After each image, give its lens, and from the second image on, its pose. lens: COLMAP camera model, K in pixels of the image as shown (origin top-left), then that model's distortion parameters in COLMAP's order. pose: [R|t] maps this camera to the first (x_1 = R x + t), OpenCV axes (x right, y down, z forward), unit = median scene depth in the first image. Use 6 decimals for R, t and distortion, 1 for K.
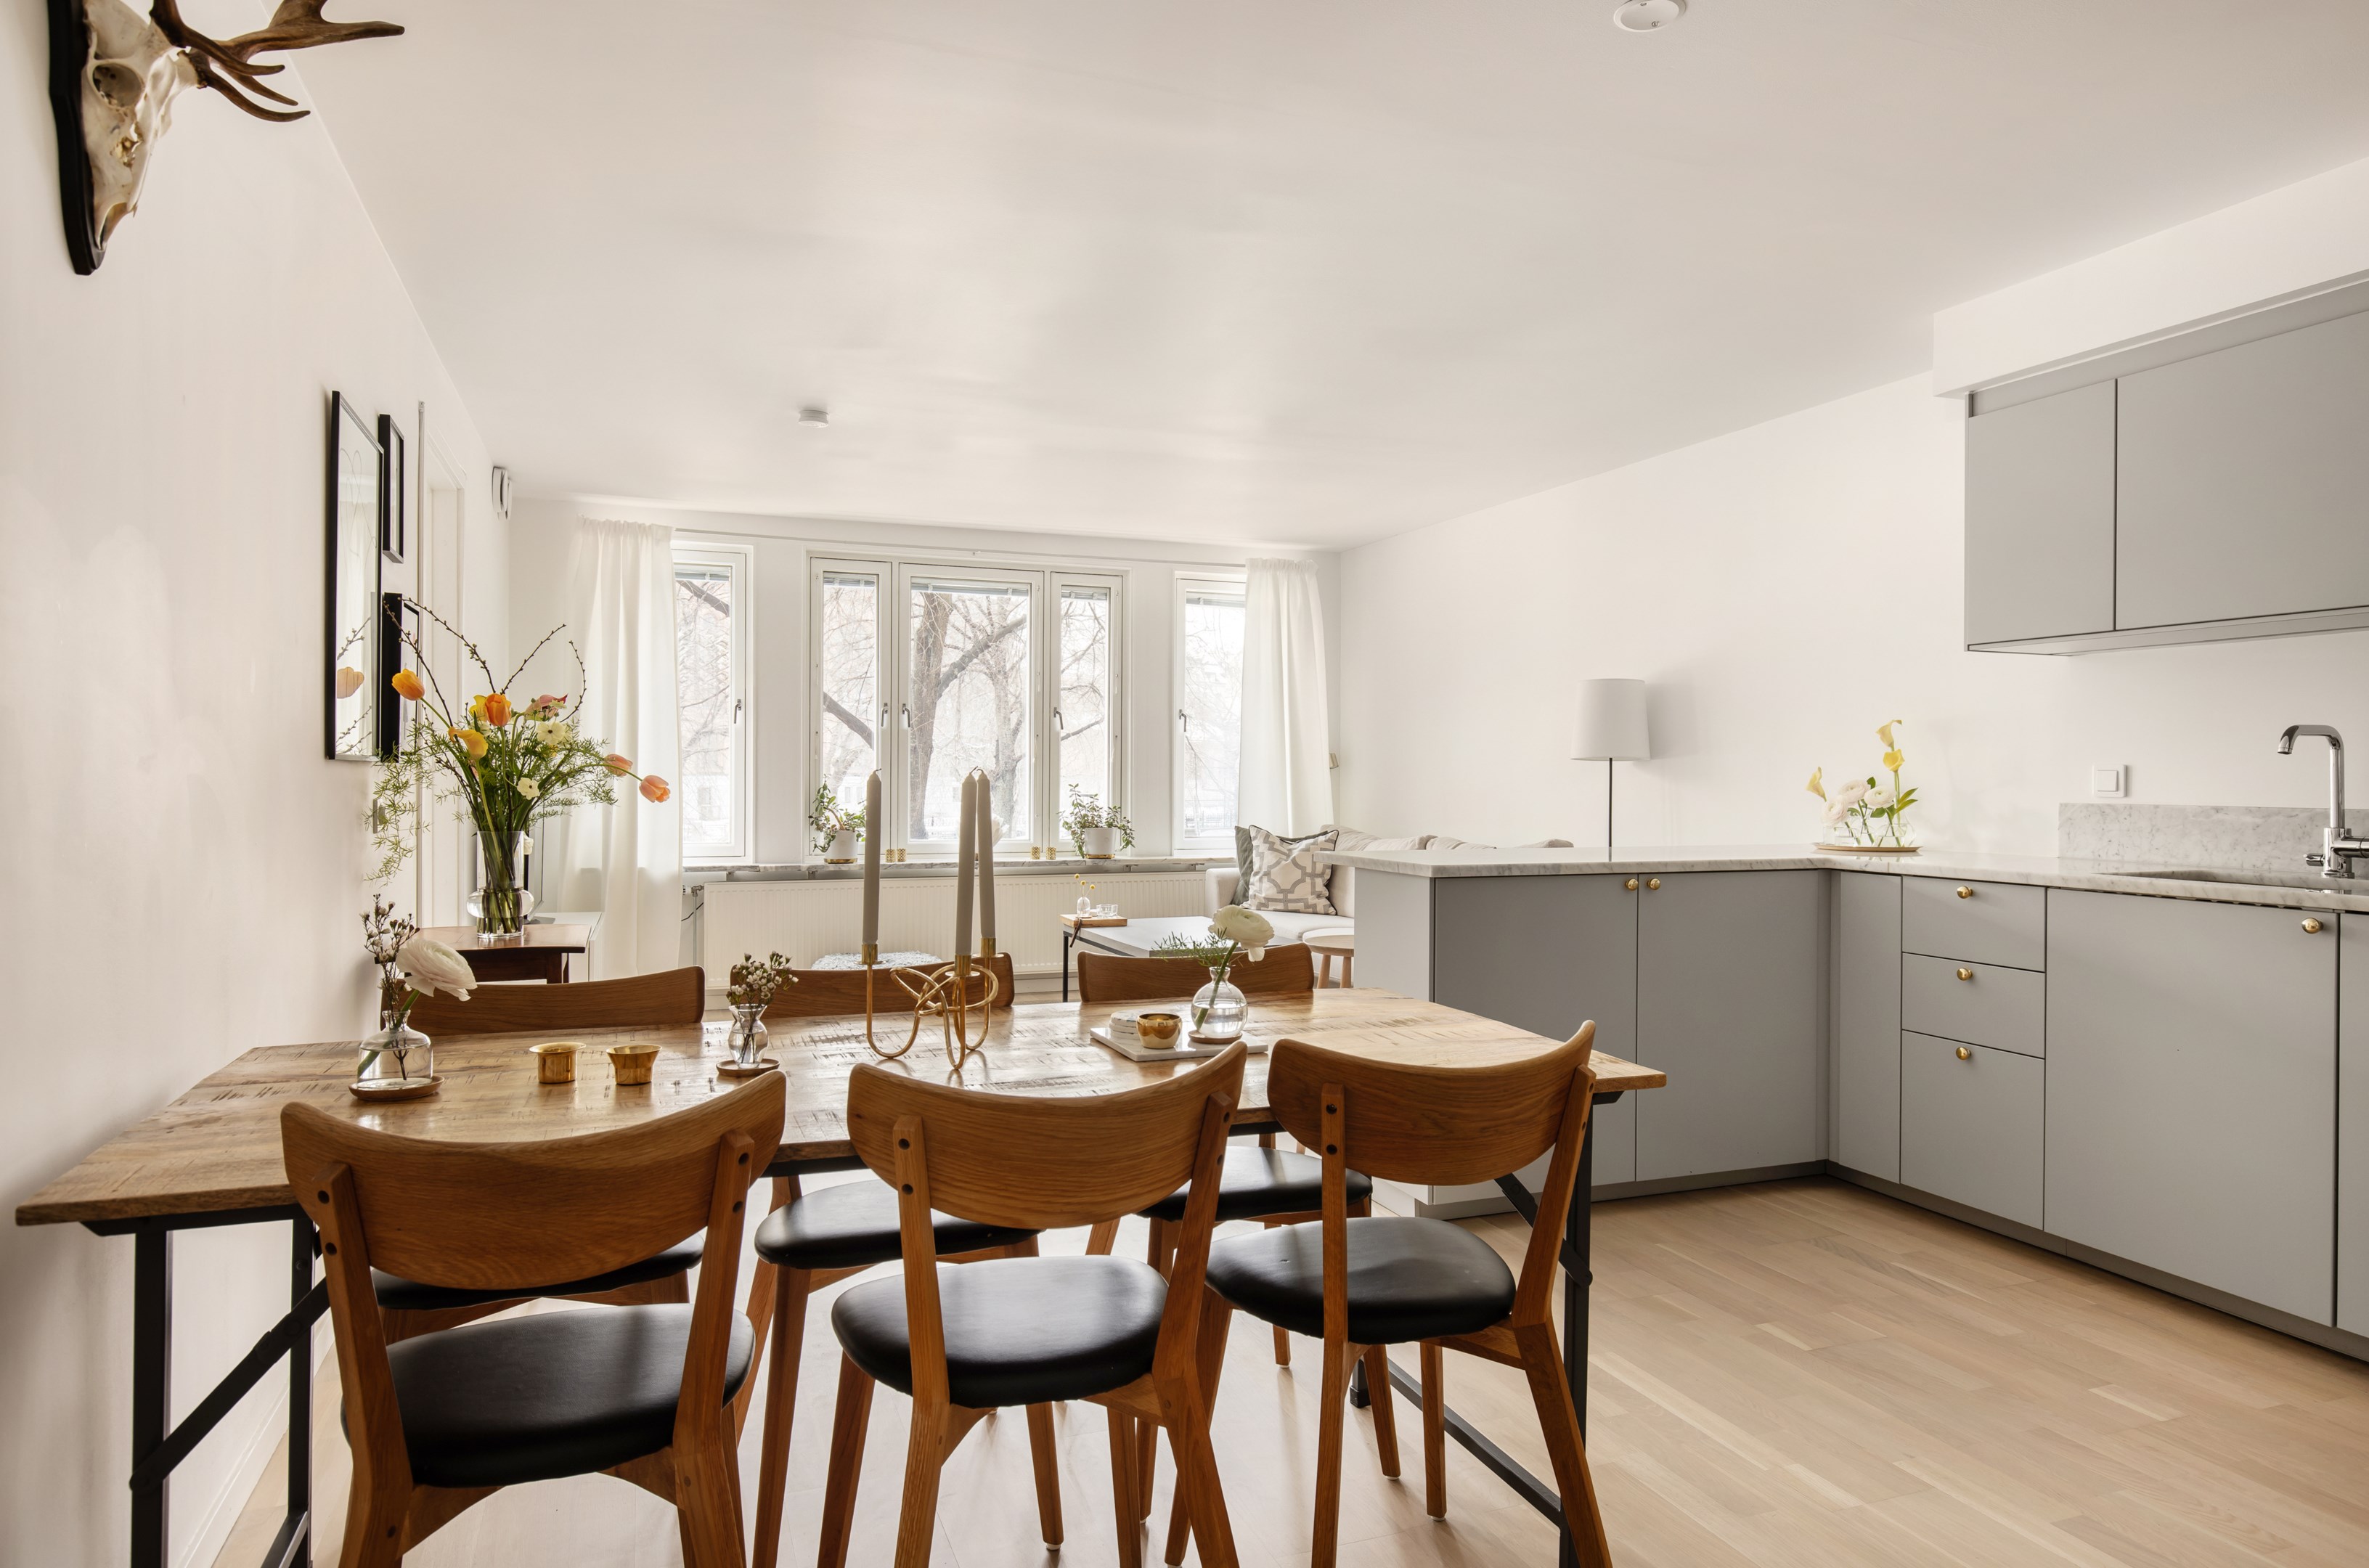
lens RADIAL K [[1419.4, 0, 1183.5], [0, 1419.4, 766.2], [0, 0, 1]] dist [0.006996, -0.000161]
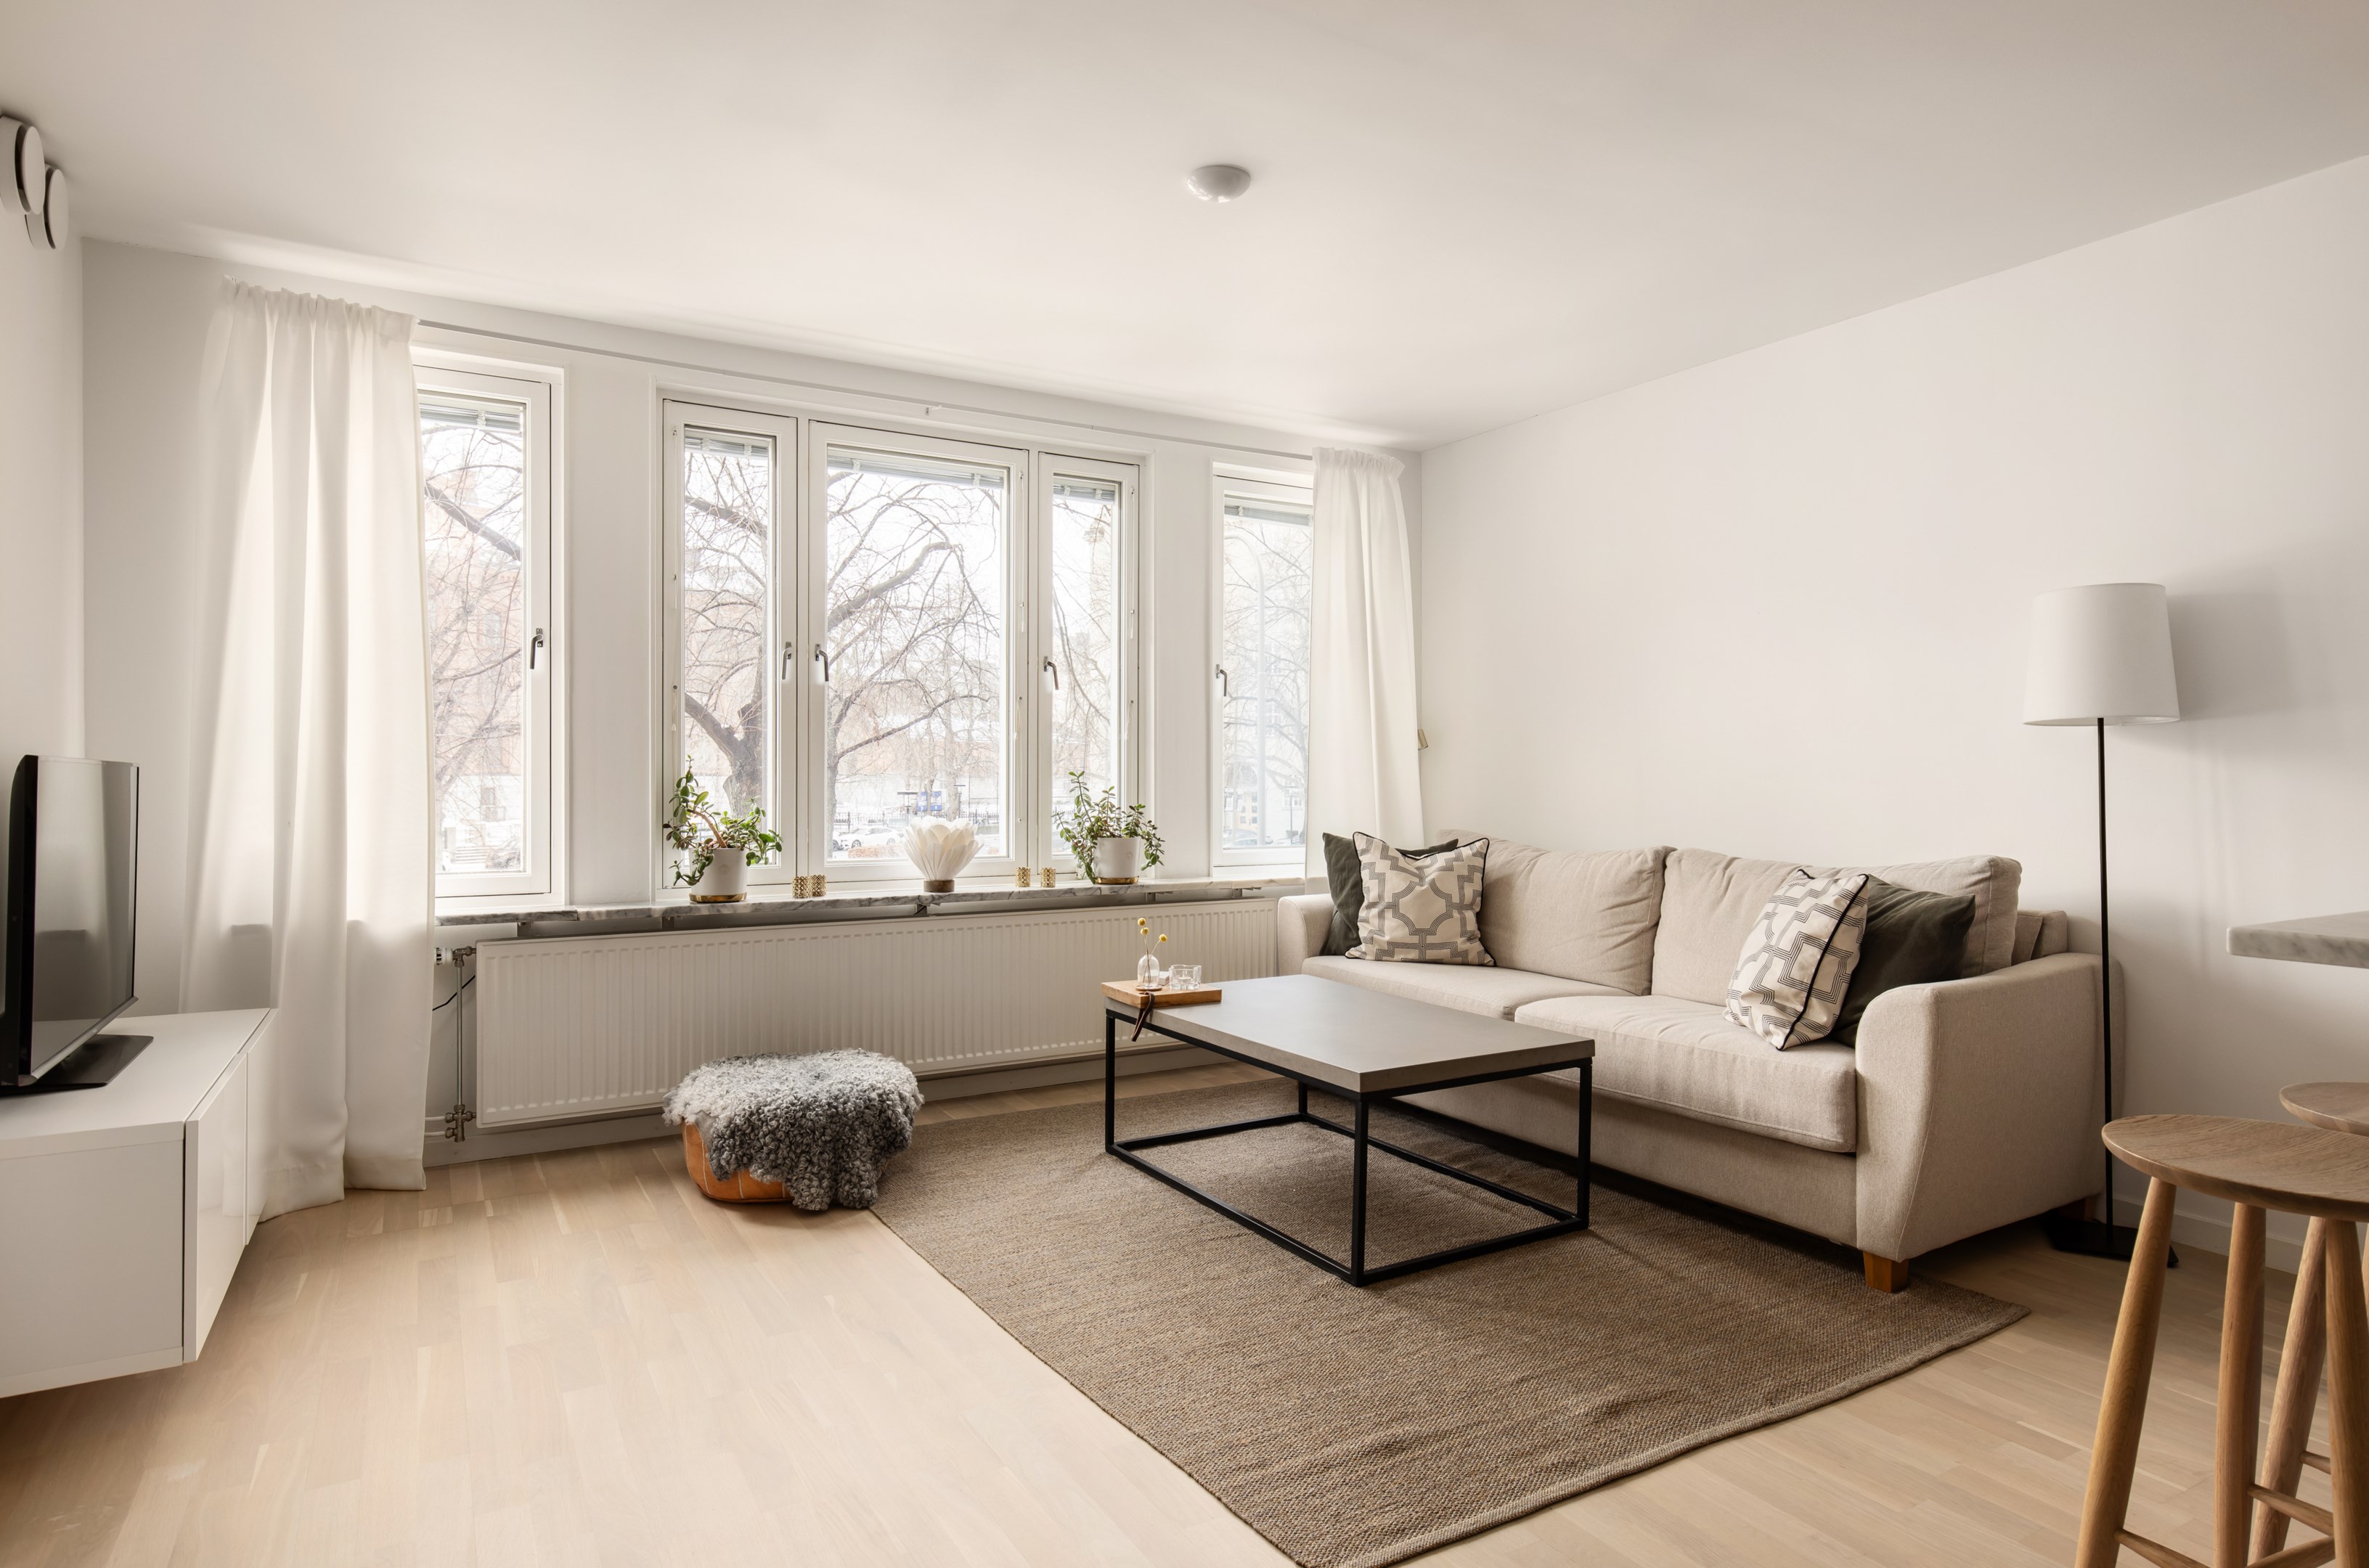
lens RADIAL K [[1330.0, 0, 1191.1], [0, 1330.0, 770.1], [0, 0, 1]] dist [0.010196, -0.003281]
pose [[0.987369, -0.003002, 0.158408, -0.130775], [0.002695, 0.999994, 0.002153, 0.011190], [-0.158414, -0.001699, 0.987371, 0.401968]]
